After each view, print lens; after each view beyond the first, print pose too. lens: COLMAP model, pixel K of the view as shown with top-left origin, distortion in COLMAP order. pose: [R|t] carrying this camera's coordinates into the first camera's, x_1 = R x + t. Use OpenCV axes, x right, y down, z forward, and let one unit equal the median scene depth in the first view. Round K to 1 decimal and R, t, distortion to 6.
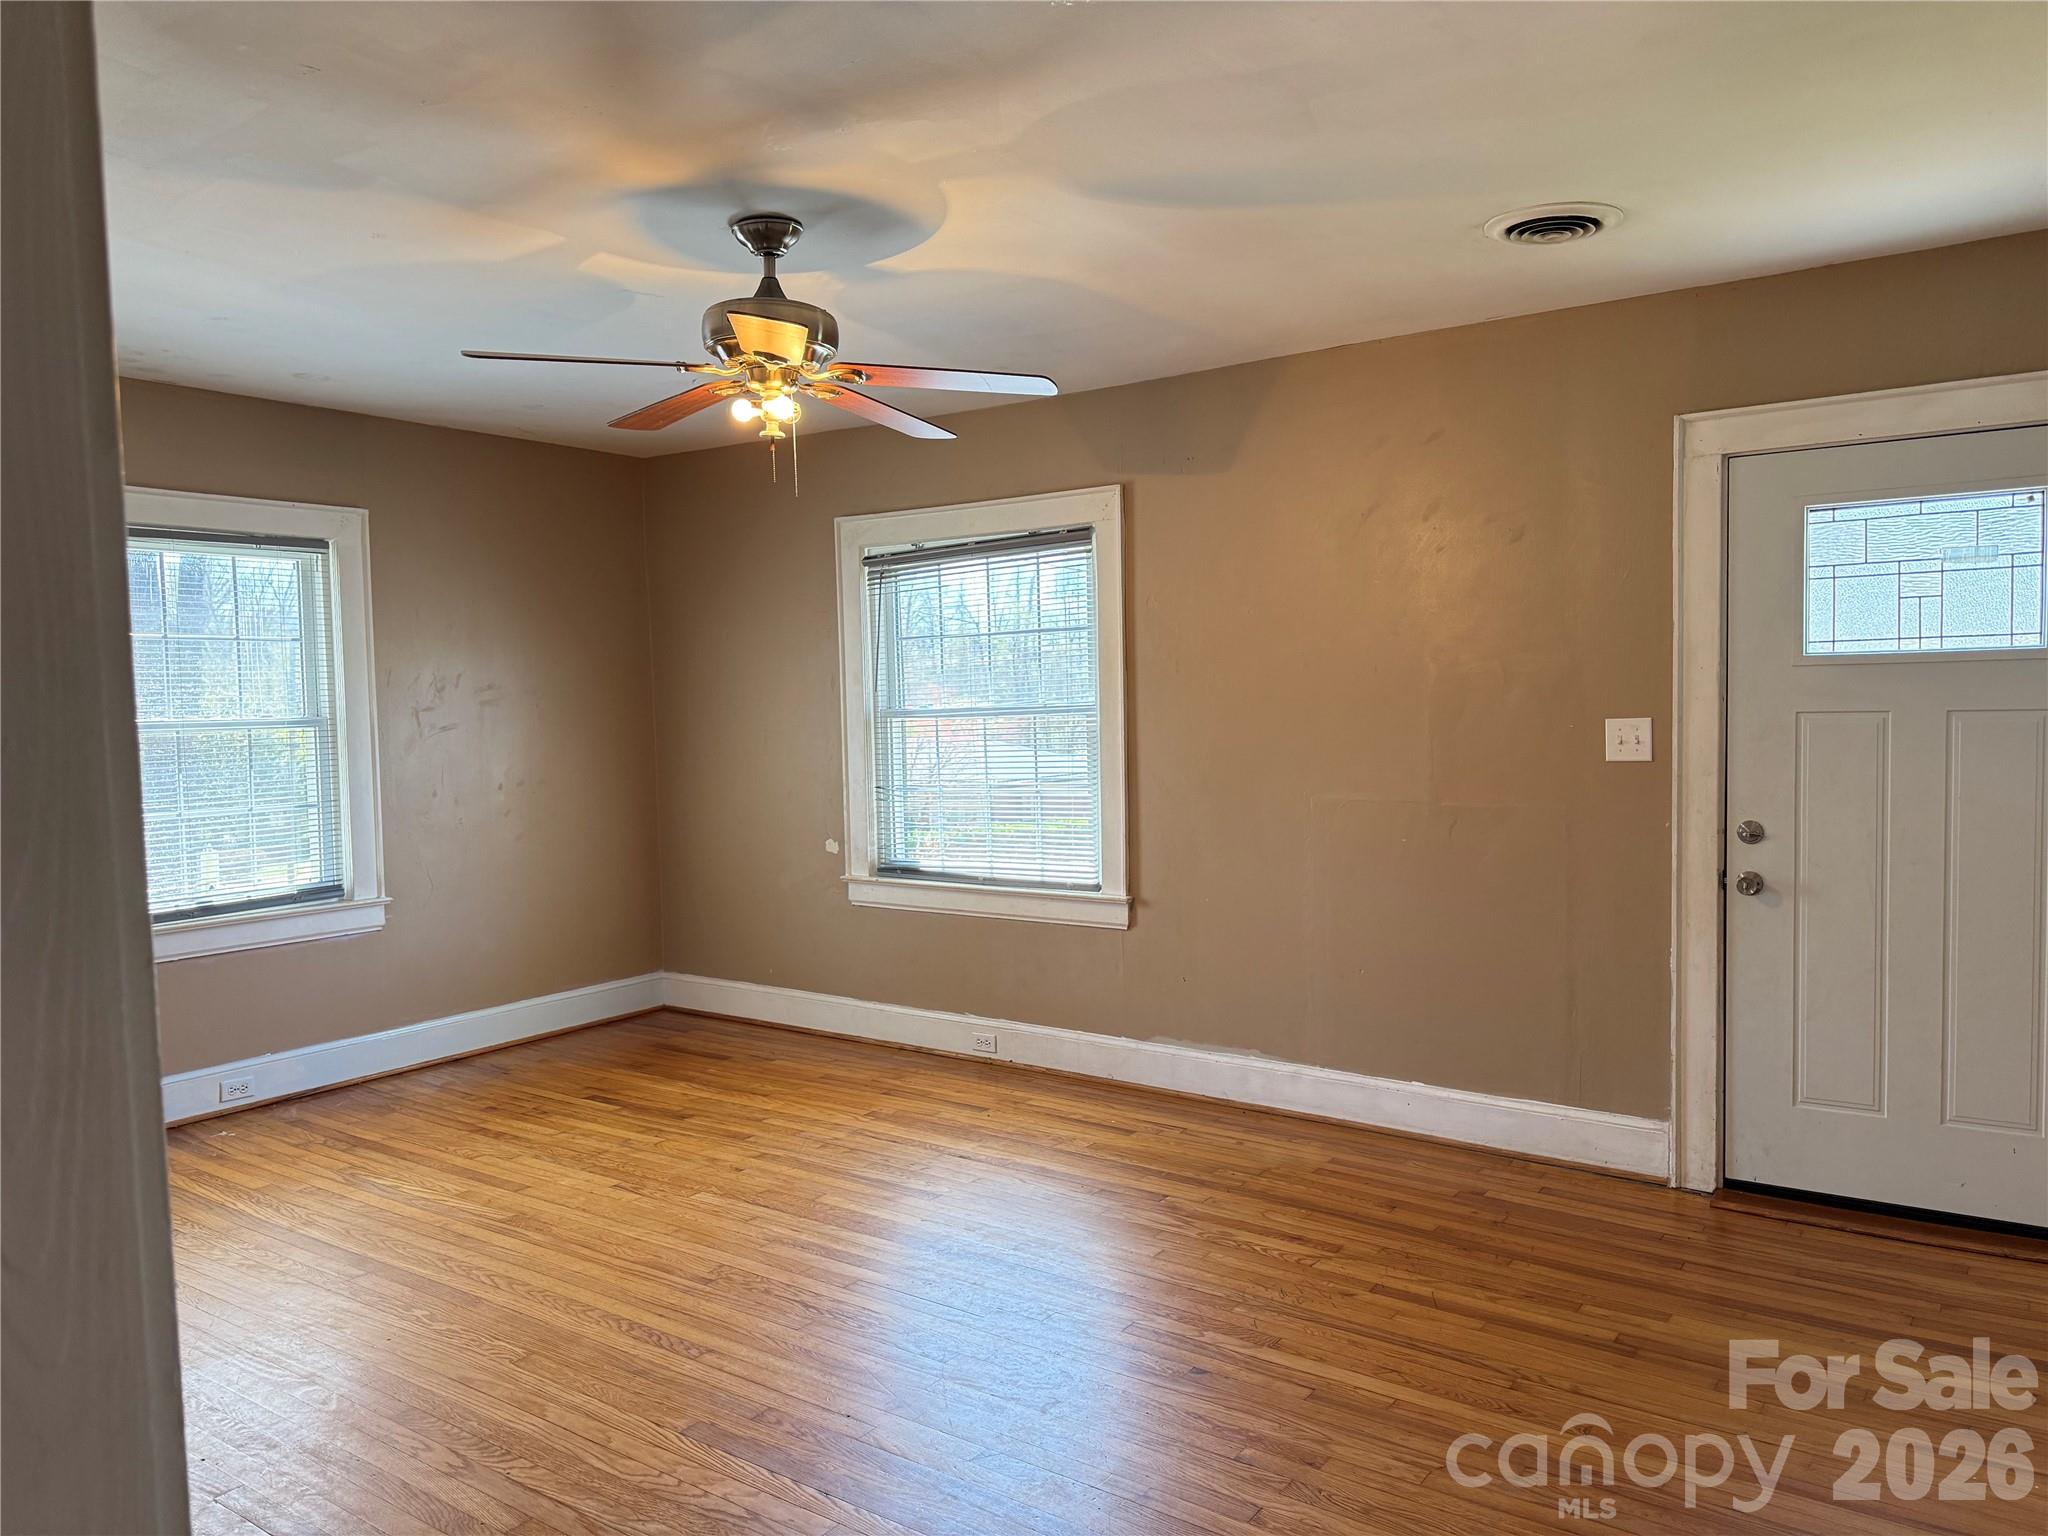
lens RADIAL K [[1440.5, 0, 1024.2], [0, 1440.5, 785.2], [0, 0, 1]] dist [0.059687, -0.067009]
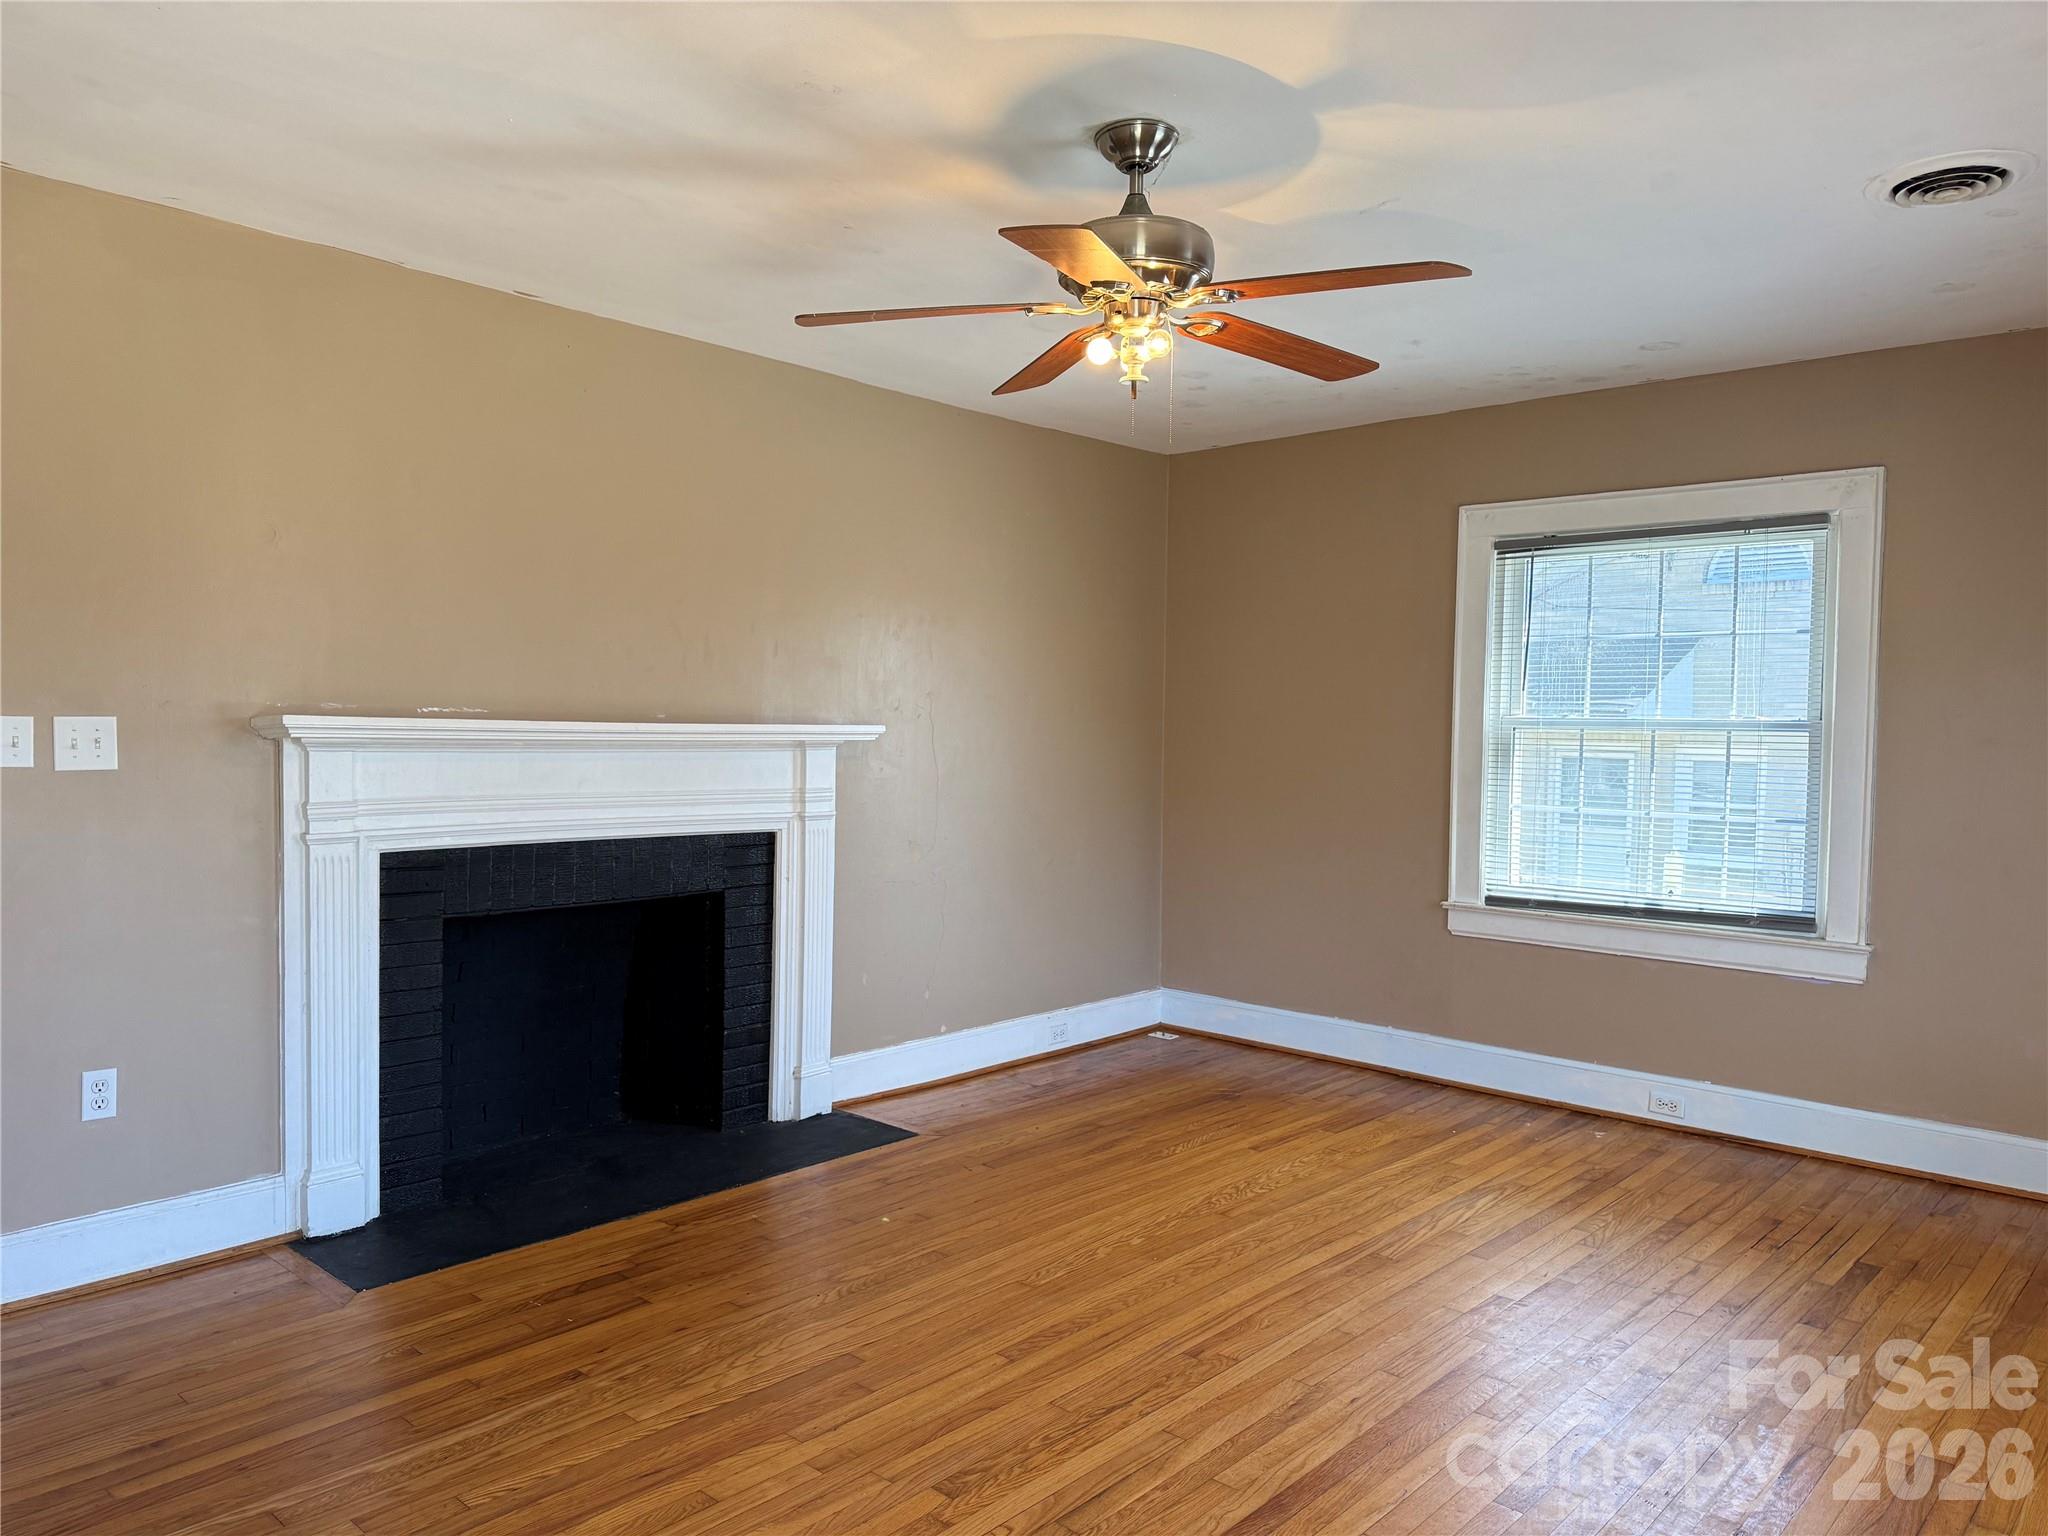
lens RADIAL K [[1440.5, 0, 1041.4], [0, 1440.5, 770.1], [0, 0, 1]] dist [0.059687, -0.067009]
pose [[-0.106441, 0.052225, -0.992947, 0.448346], [-0.075197, 0.995337, 0.060412, -0.037840], [0.991472, 0.081097, -0.102017, 0.679179]]
